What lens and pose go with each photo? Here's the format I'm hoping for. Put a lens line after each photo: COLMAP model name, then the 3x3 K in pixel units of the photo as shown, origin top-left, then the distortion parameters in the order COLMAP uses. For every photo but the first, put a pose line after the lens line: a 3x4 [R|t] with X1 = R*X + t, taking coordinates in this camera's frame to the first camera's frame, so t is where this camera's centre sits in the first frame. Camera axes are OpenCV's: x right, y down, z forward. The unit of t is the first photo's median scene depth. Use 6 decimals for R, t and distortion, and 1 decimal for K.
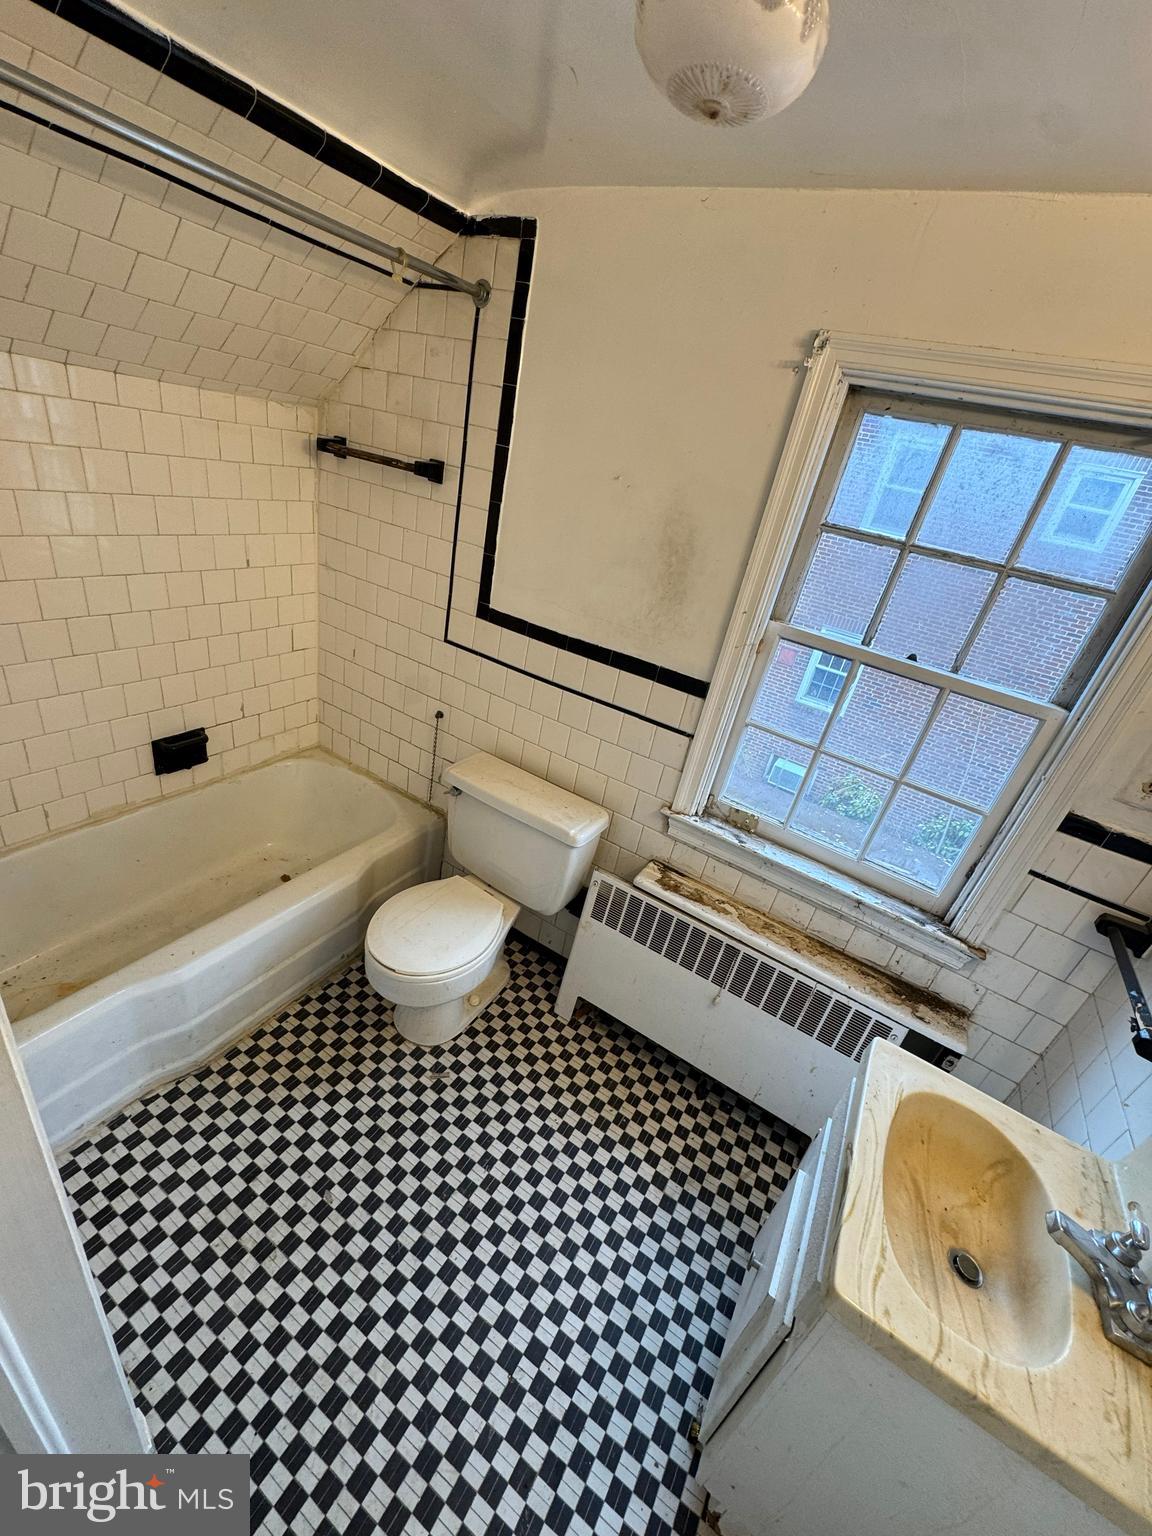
lens RADIAL K [[615.6, 0, 575.2], [0, 615.6, 765.6], [0, 0, 1]] dist [0.000510, 0.000143]
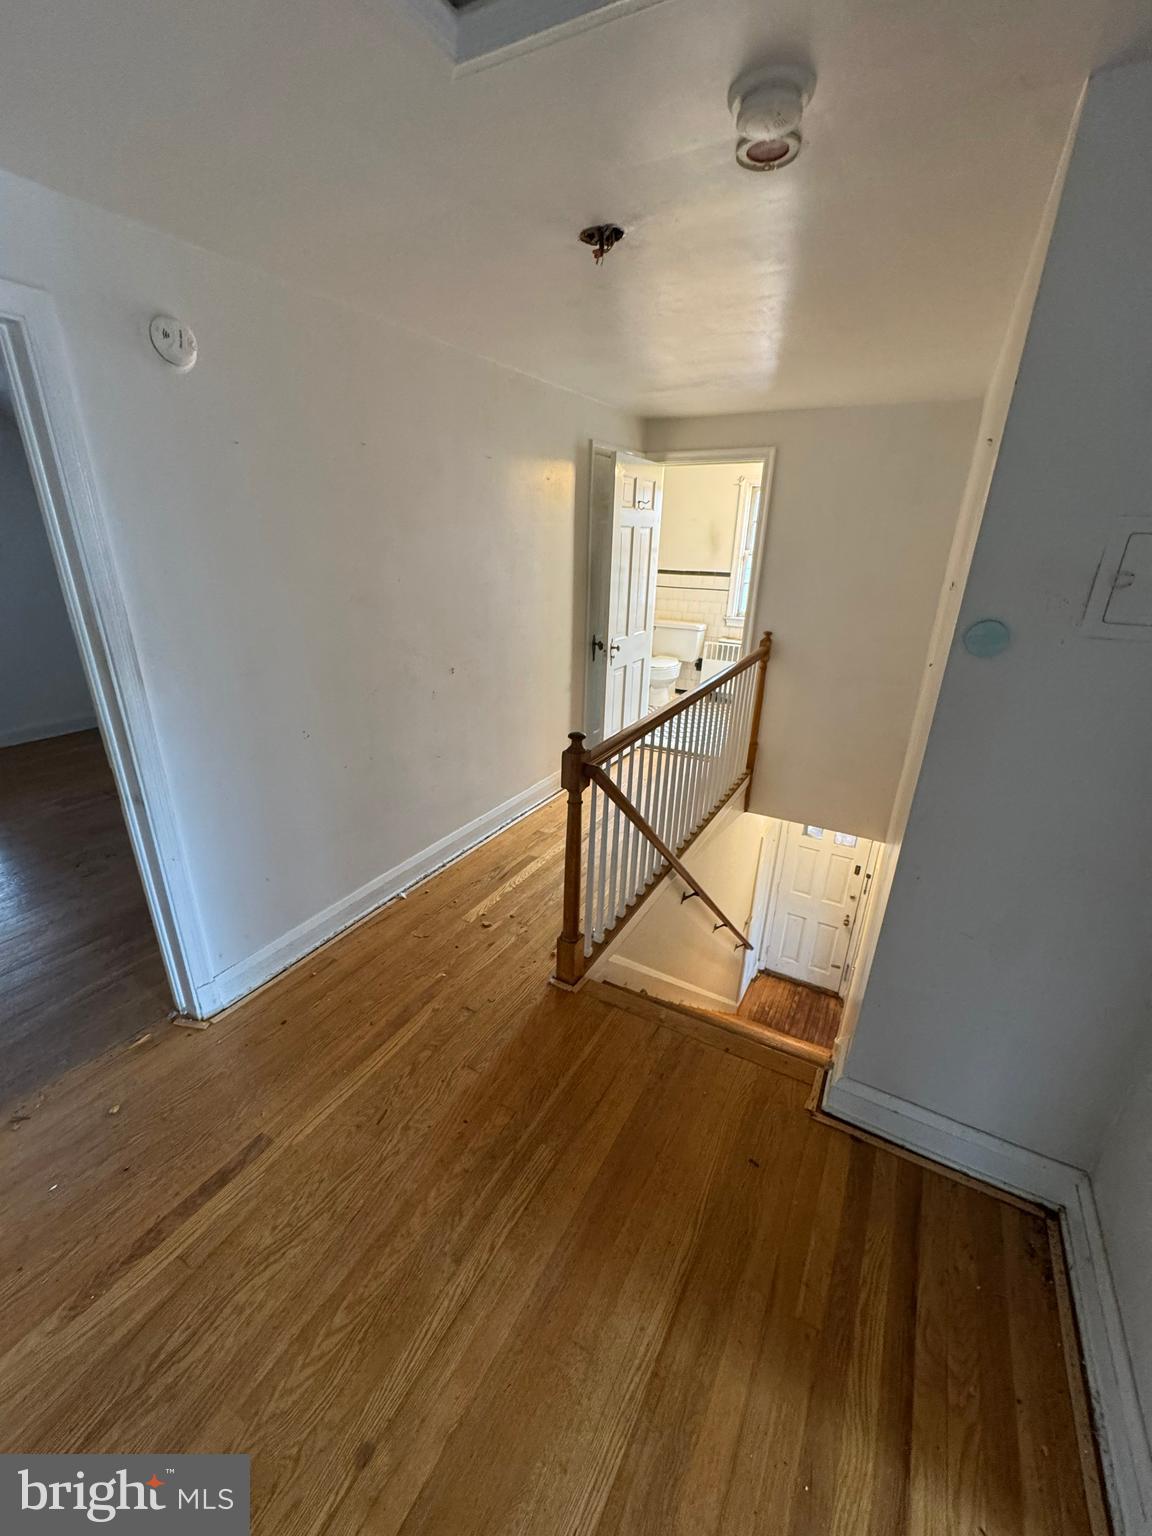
lens RADIAL K [[615.6, 0, 577.8], [0, 615.6, 770.7], [0, 0, 1]] dist [0.000510, 0.000143]
pose [[0.985772, -0.164836, -0.032895, -0.677138], [0.161061, 0.982294, -0.095693, 1.121190], [0.048086, 0.089033, 0.994867, -2.297656]]
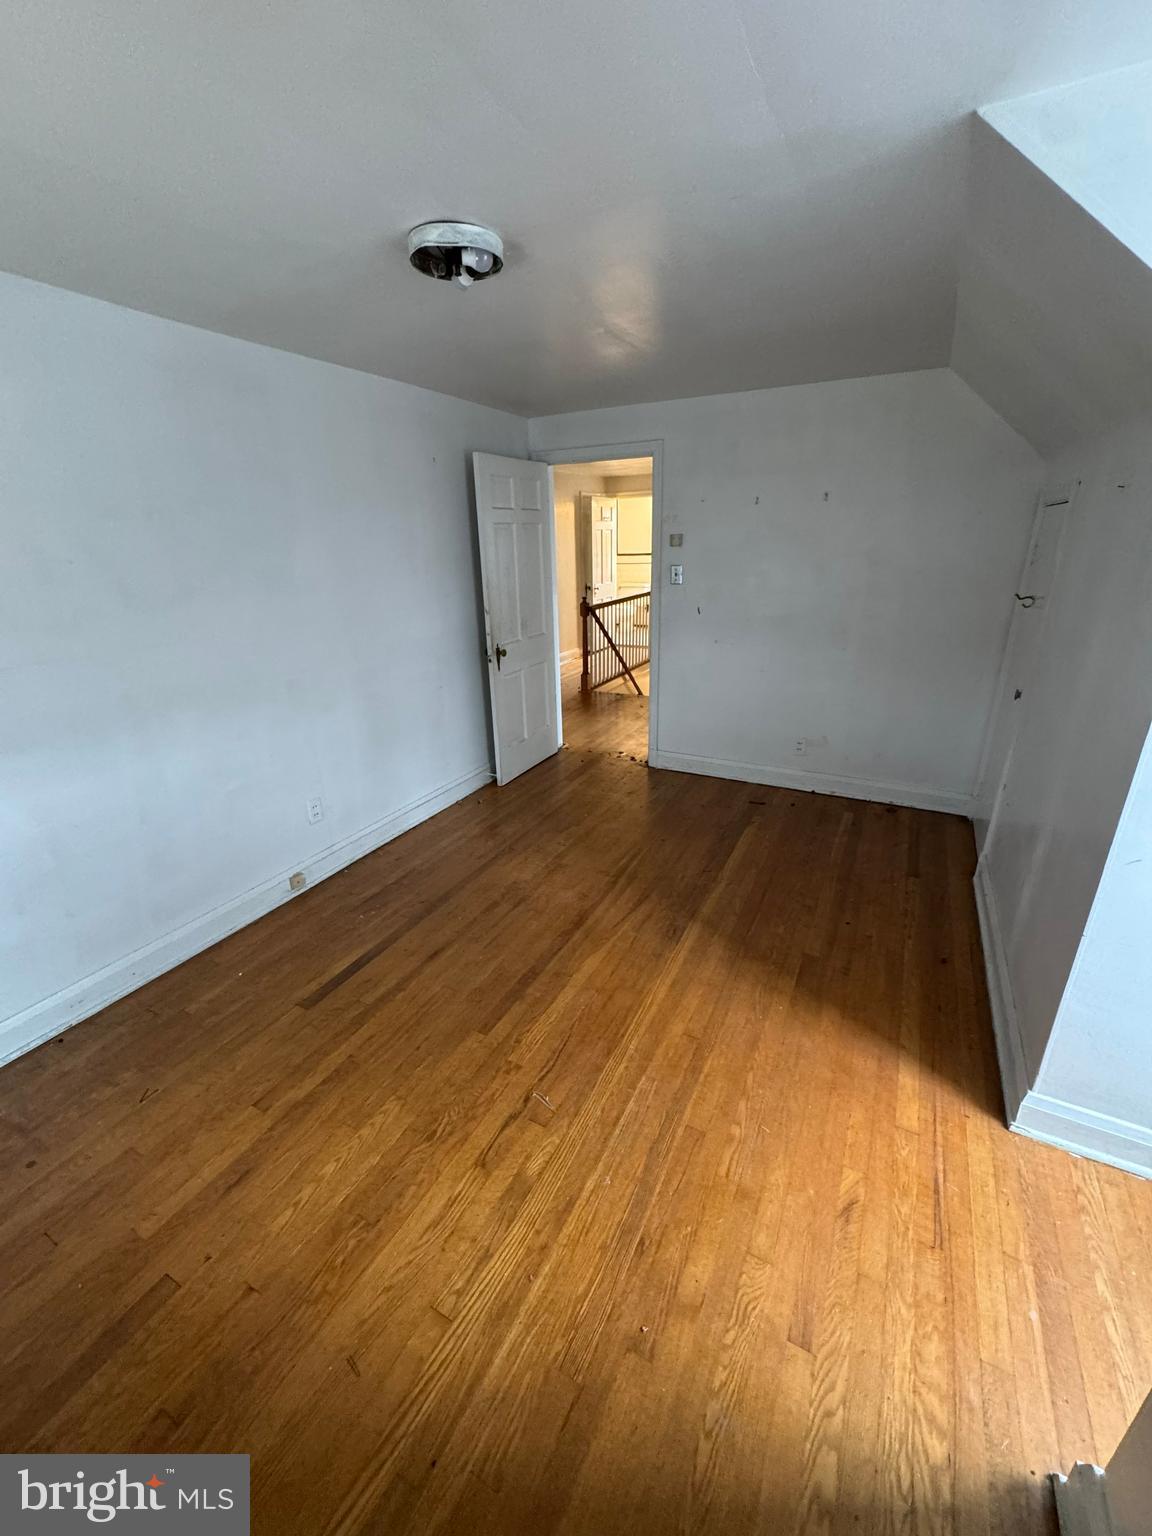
lens RADIAL K [[615.6, 0, 573.6], [0, 615.6, 768.5], [0, 0, 1]] dist [0.000510, 0.000143]
pose [[0.973630, -0.226510, -0.027151, -0.972510], [0.222053, 0.968242, -0.114888, 2.717890], [0.052312, 0.105829, 0.993007, -5.388491]]
